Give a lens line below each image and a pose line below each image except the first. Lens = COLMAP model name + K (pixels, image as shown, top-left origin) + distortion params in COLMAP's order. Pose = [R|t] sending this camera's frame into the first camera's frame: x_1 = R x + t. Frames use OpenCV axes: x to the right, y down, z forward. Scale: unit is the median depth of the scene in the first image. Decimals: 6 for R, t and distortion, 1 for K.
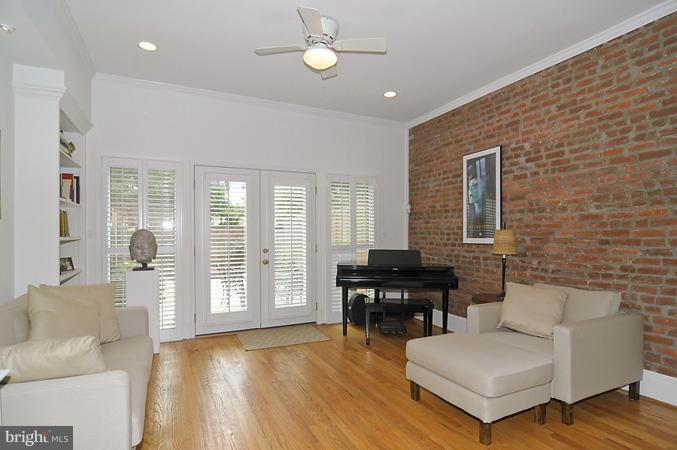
lens RADIAL K [[369.3, 0, 338.0], [0, 369.3, 234.8], [0, 0, 1]] dist [-0.009835, -0.008240]
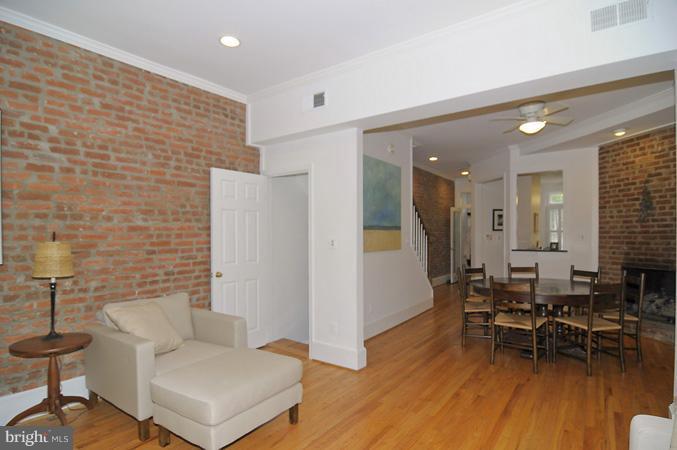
lens RADIAL K [[369.3, 0, 333.7], [0, 369.3, 236.0], [0, 0, 1]] dist [-0.009835, -0.008240]
pose [[-0.486958, 0.000904, 0.873425, -0.453953], [0.008476, 0.999957, 0.003691, -0.025158], [-0.873385, 0.009200, -0.486944, 0.946638]]
